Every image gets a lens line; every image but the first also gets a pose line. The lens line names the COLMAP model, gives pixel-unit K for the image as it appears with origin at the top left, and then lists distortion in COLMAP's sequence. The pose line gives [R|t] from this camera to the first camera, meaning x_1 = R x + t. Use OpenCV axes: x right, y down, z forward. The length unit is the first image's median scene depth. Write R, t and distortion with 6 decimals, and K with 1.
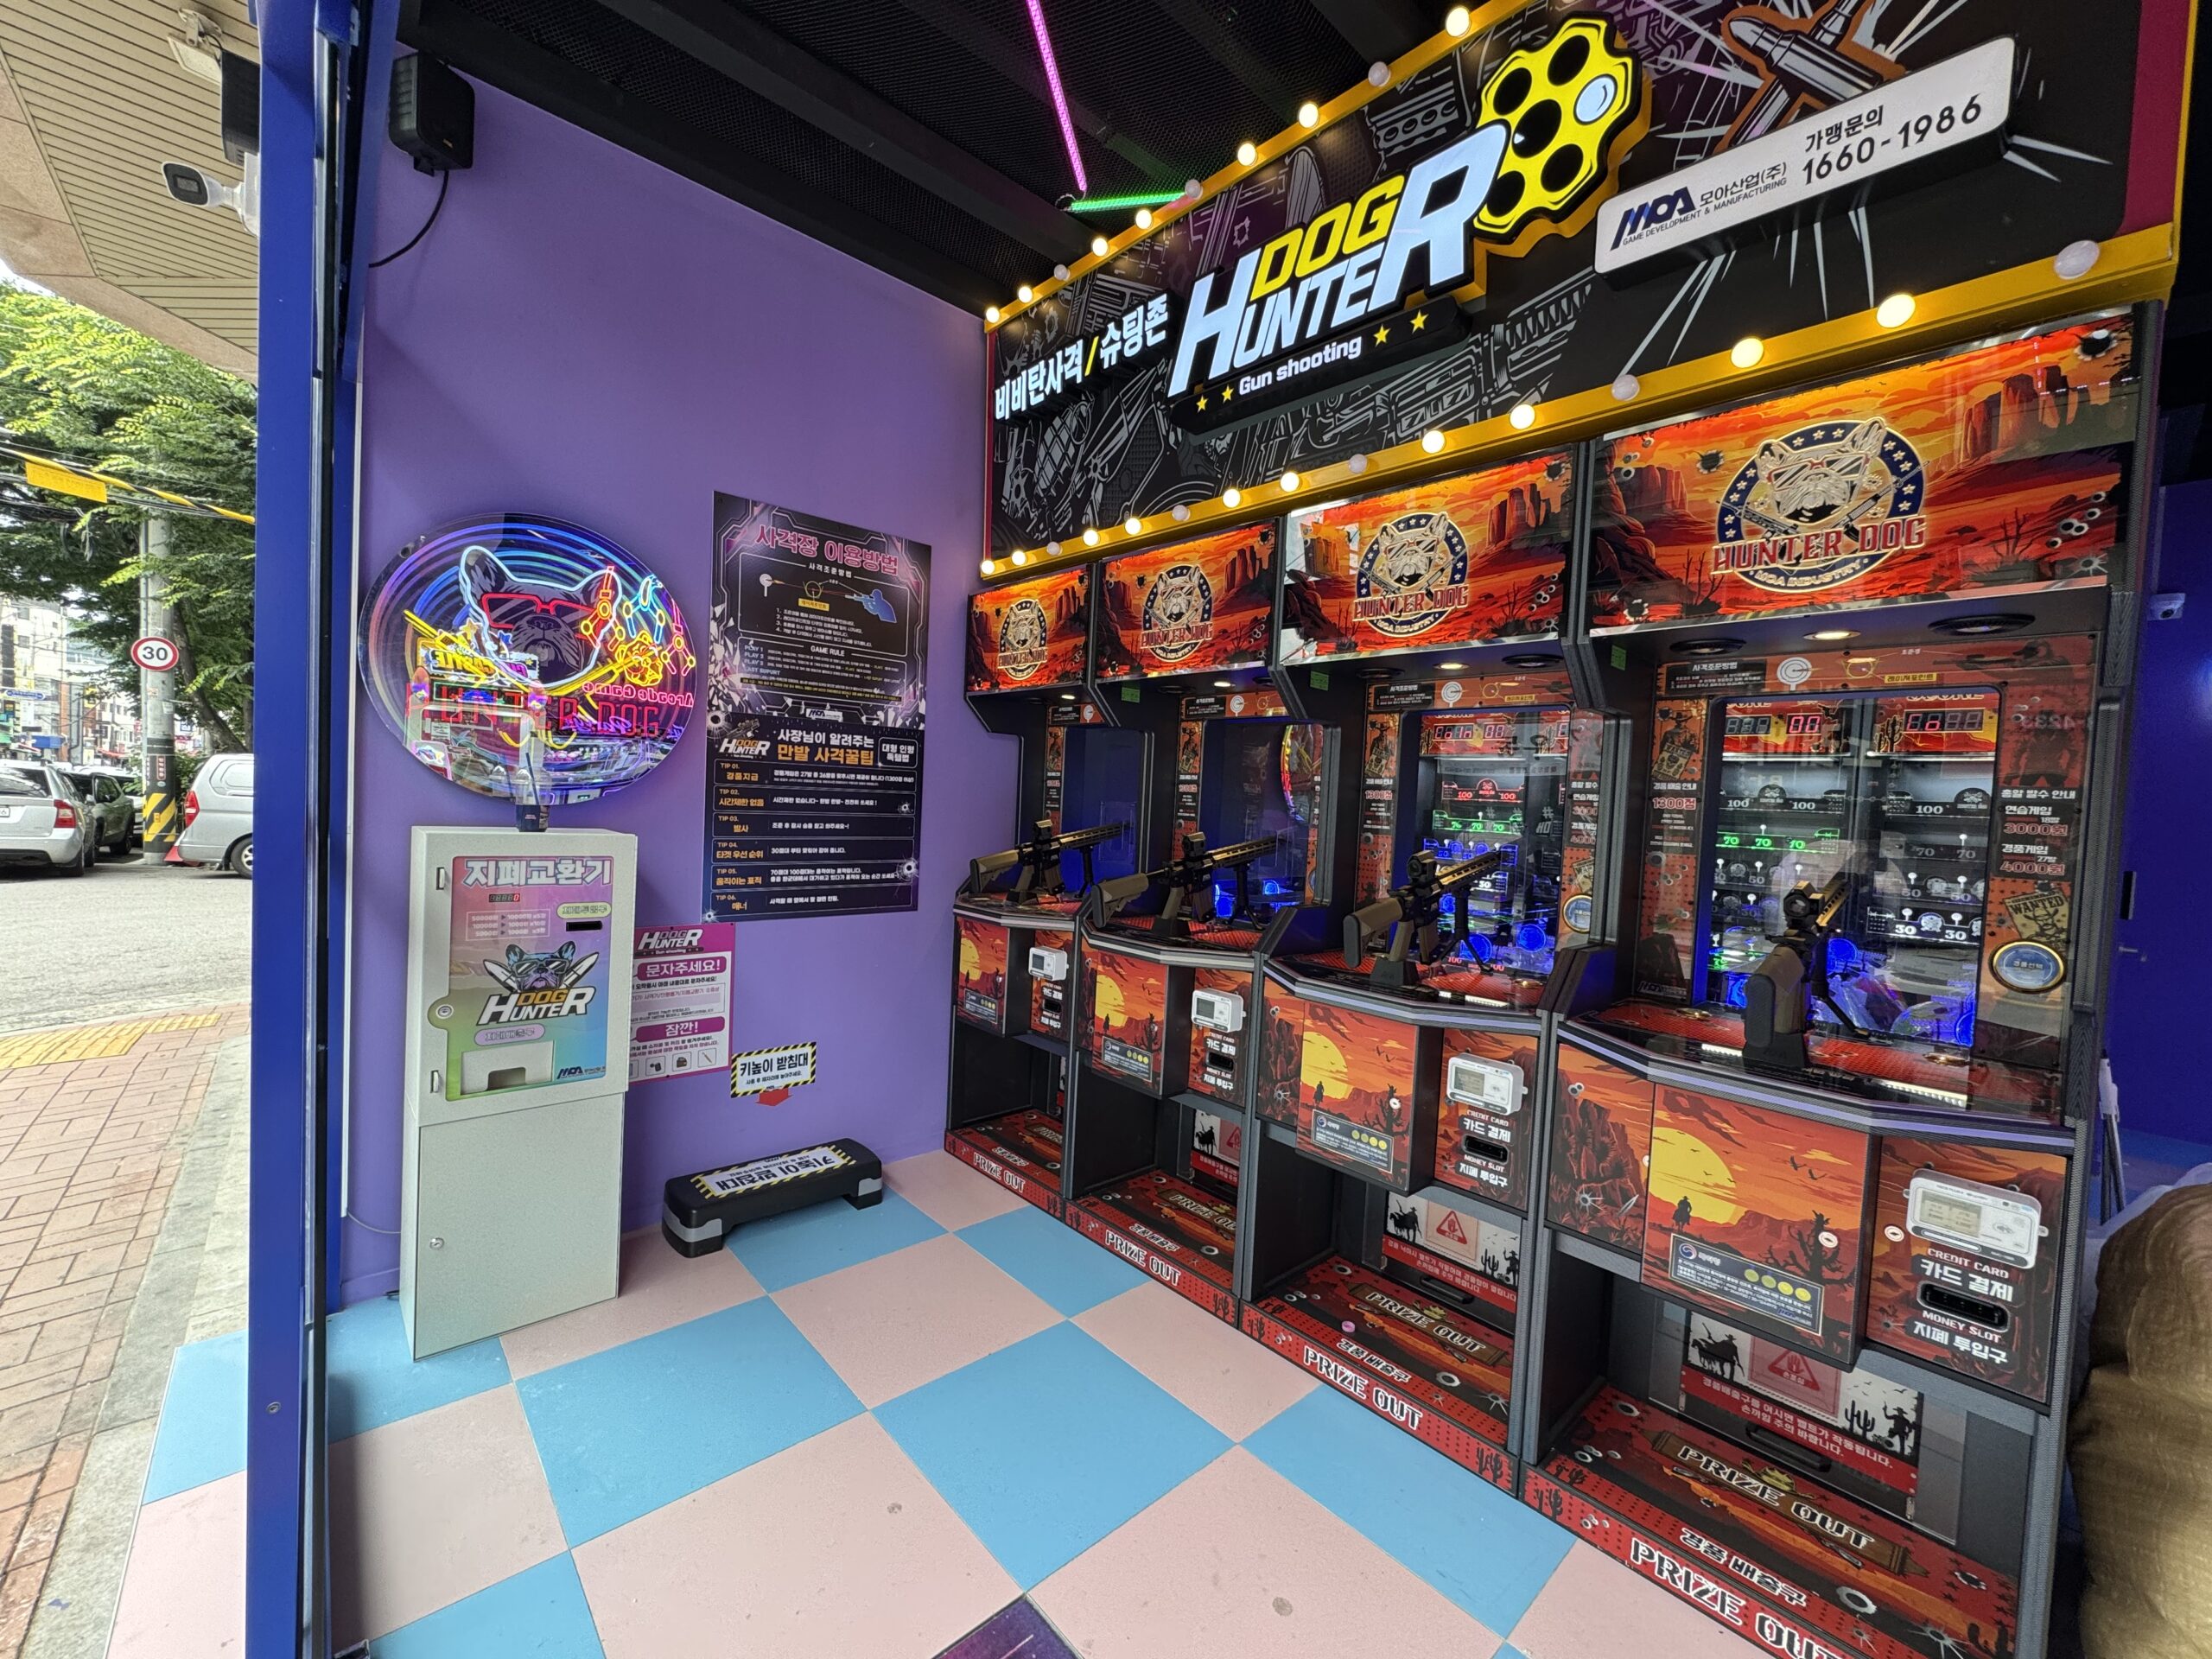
lens RADIAL K [[880.9, 0, 1102.6], [0, 880.9, 831.2], [0, 0, 1]] dist [-0.003149, 0.000609]
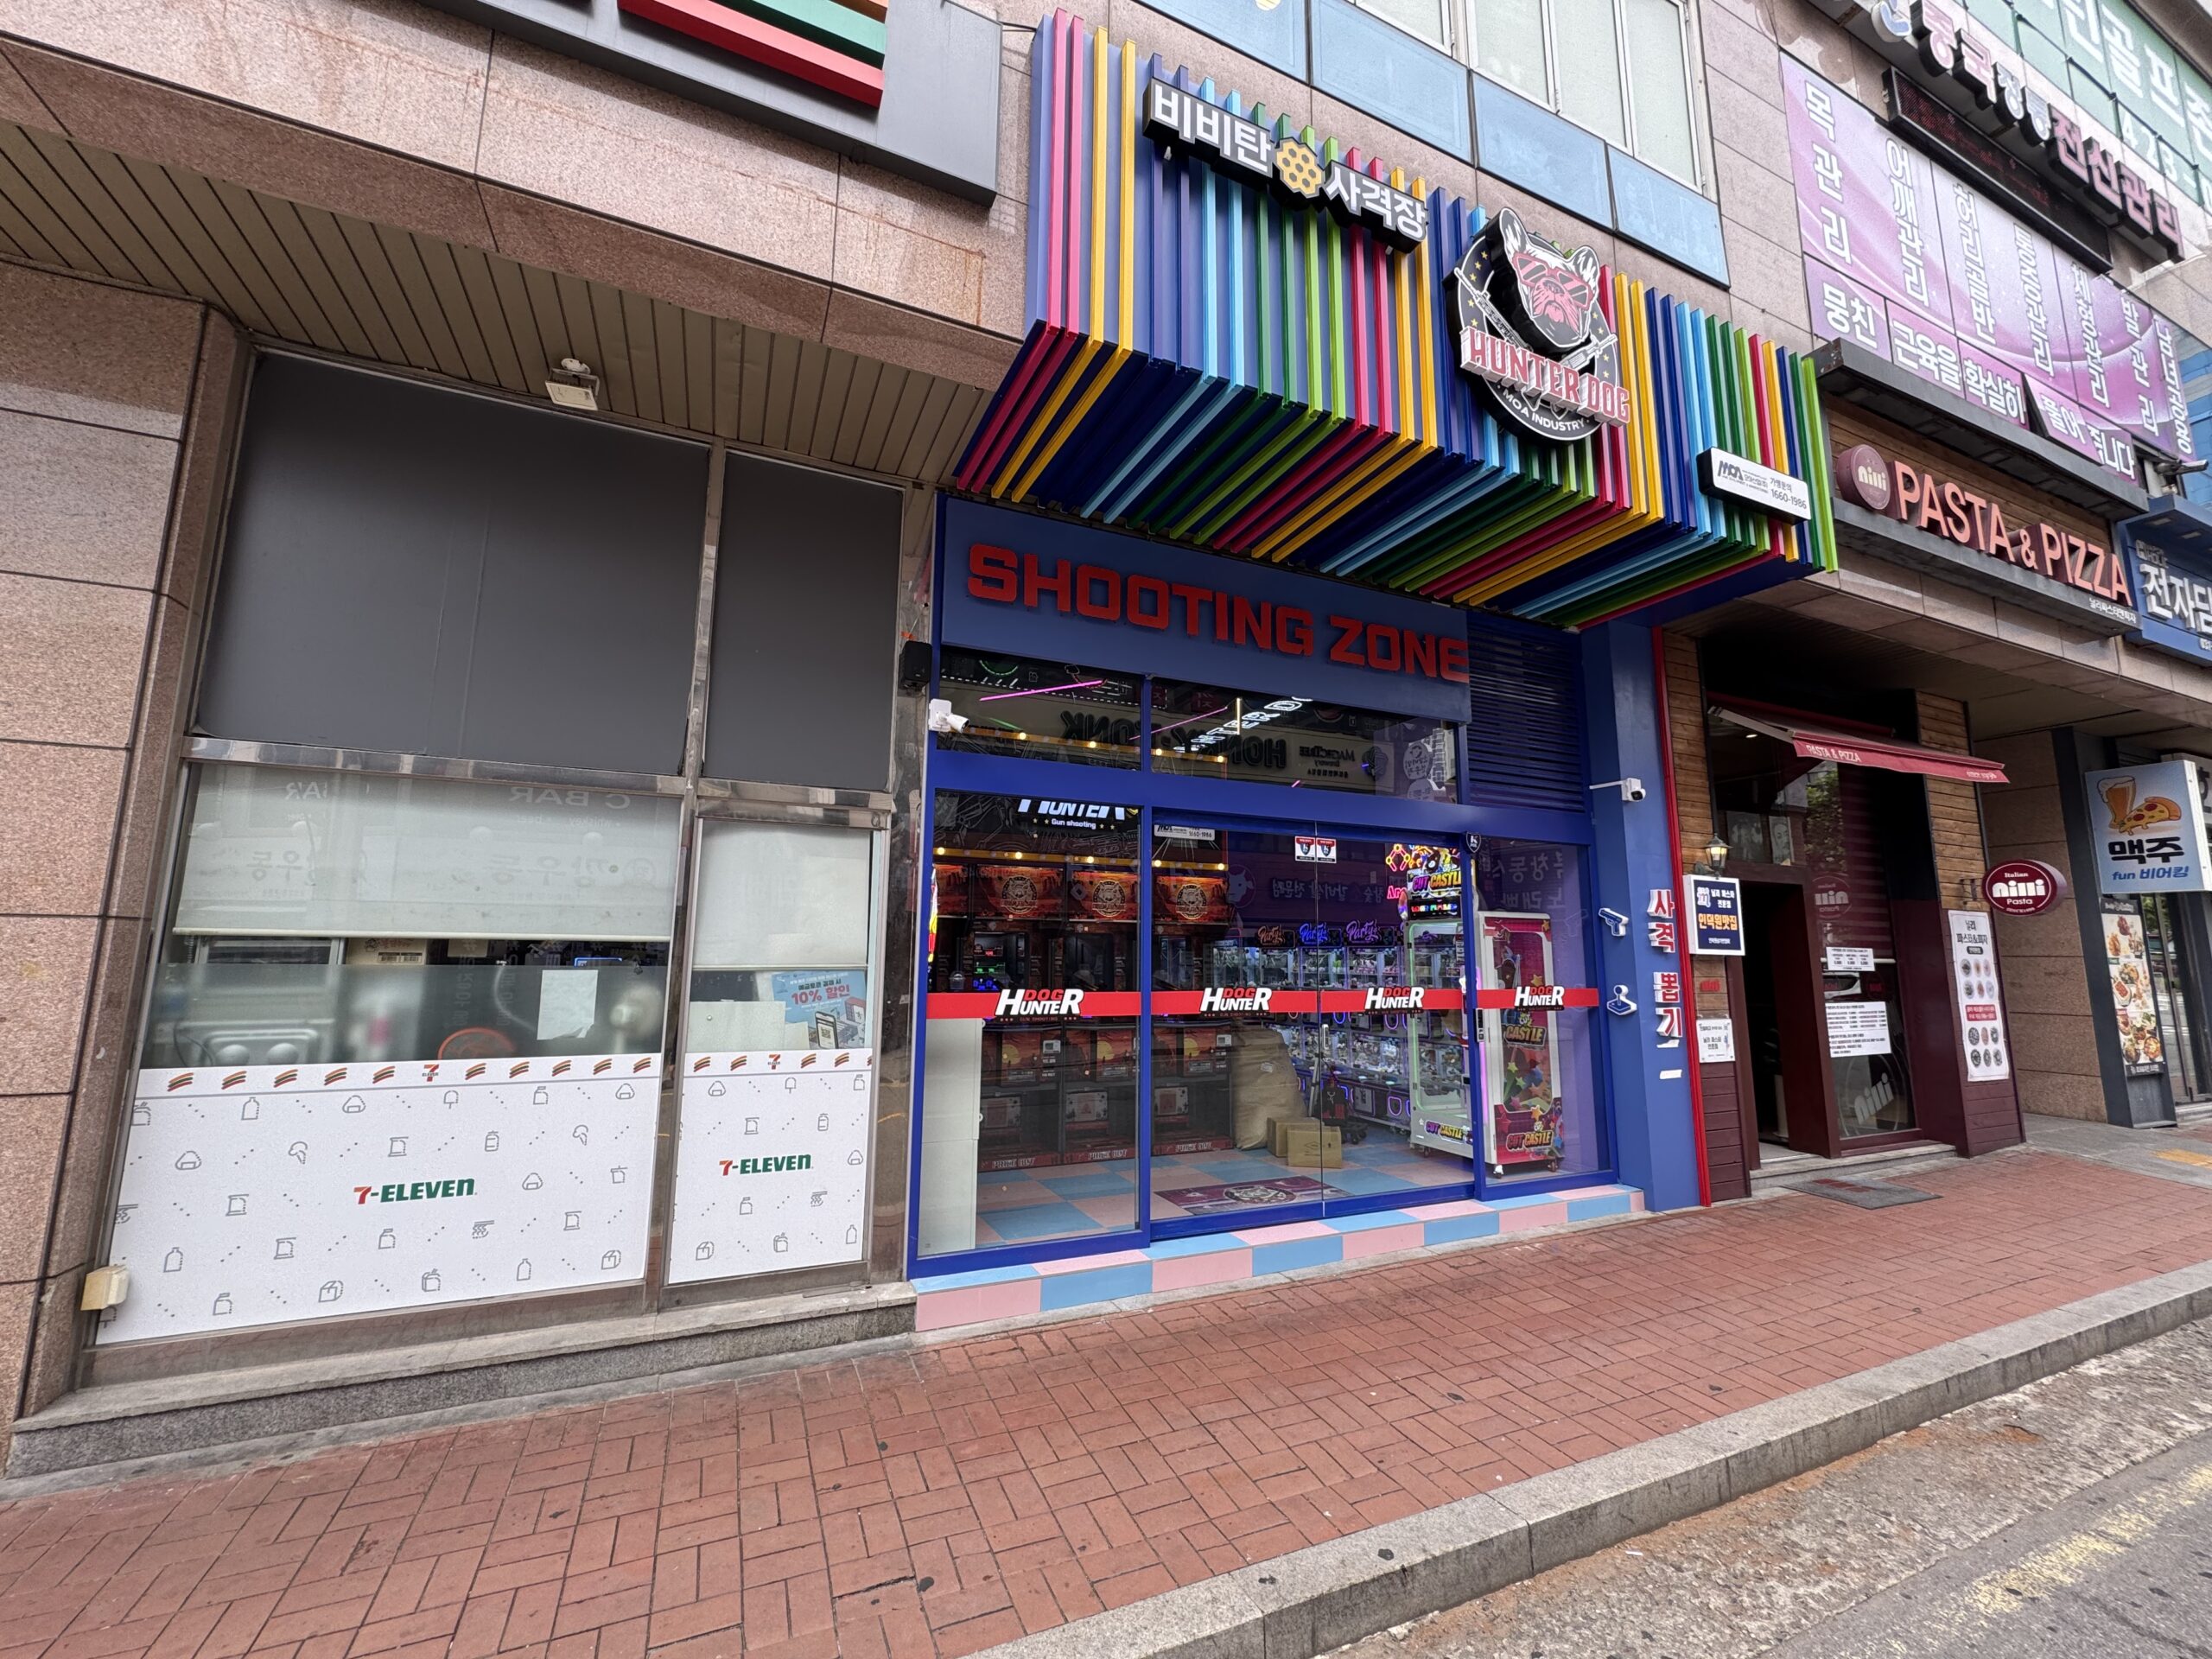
lens RADIAL K [[880.9, 0, 1102.6], [0, 880.9, 825.2], [0, 0, 1]] dist [-0.003149, 0.000609]
pose [[0.312244, 0.096871, 0.945050, -2.557188], [0.041070, 0.992481, -0.115302, -0.159304], [-0.949114, 0.074815, 0.305918, -0.031460]]
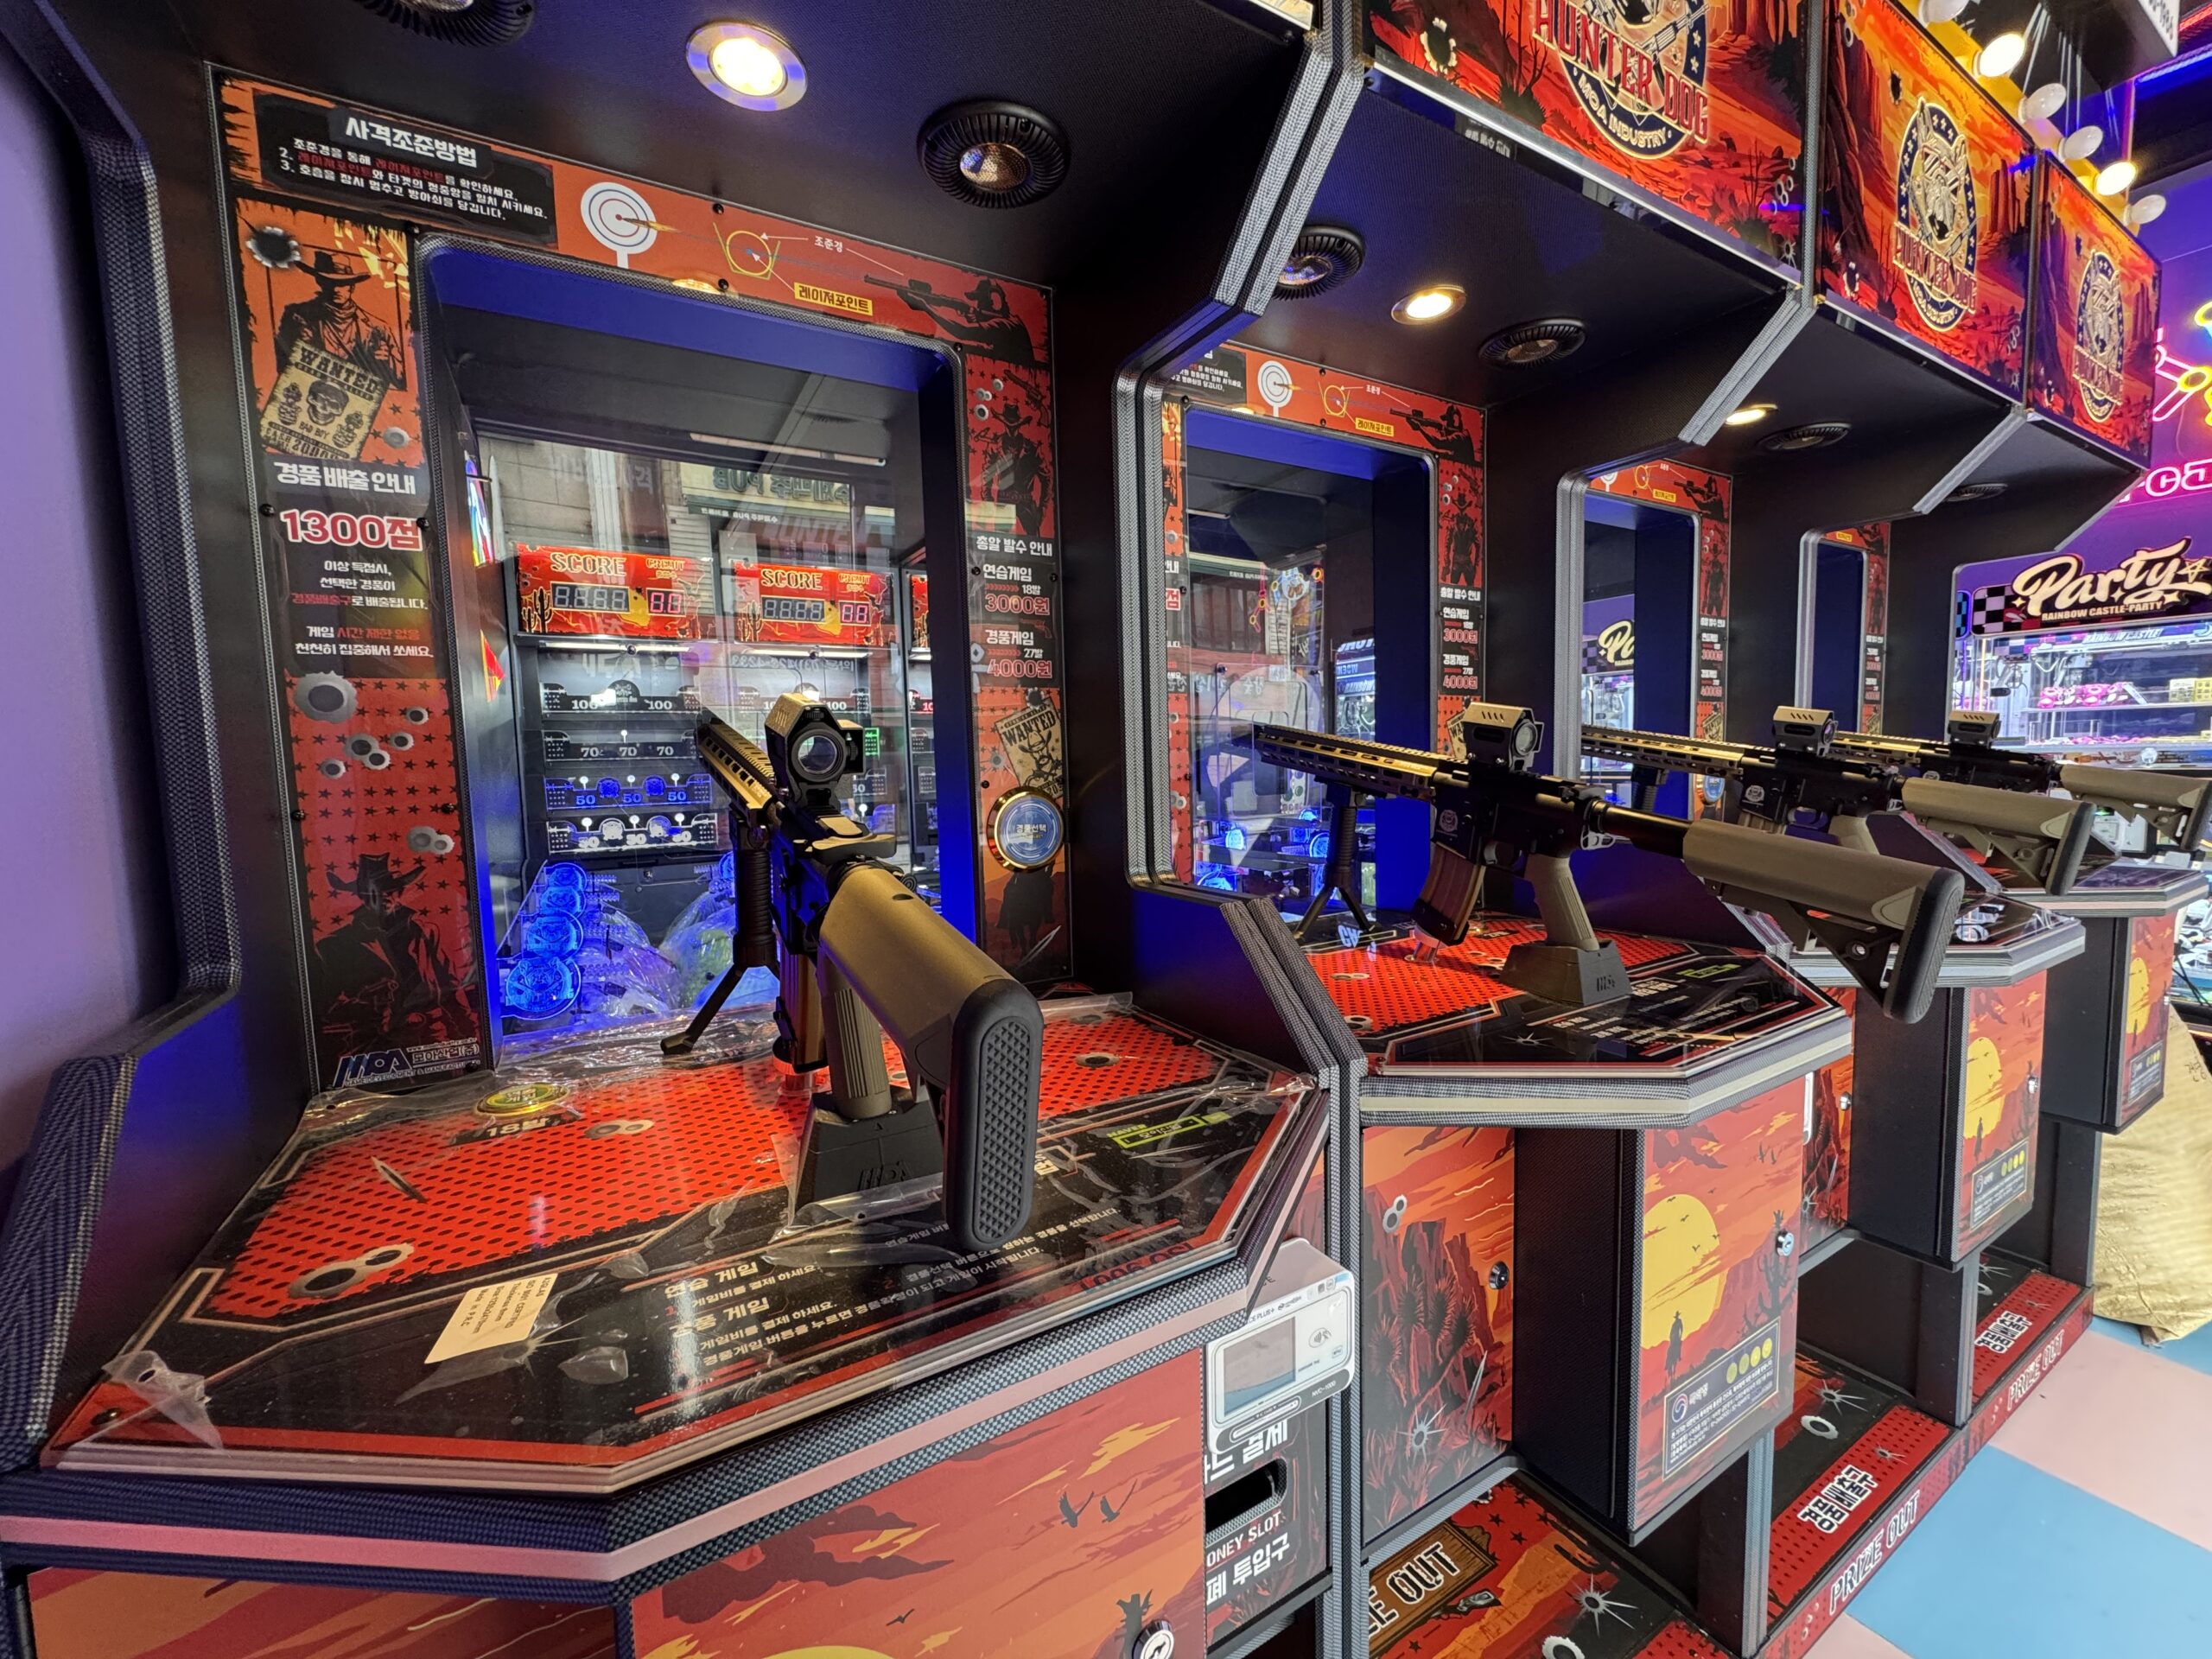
lens RADIAL K [[880.9, 0, 1115.8], [0, 880.9, 821.7], [0, 0, 1]] dist [-0.003149, 0.000609]
pose [[0.195867, -0.130681, 0.971884, 0.095044], [0.072252, 0.990310, 0.118597, 0.034992], [-0.977965, 0.046991, 0.203411, 0.791576]]
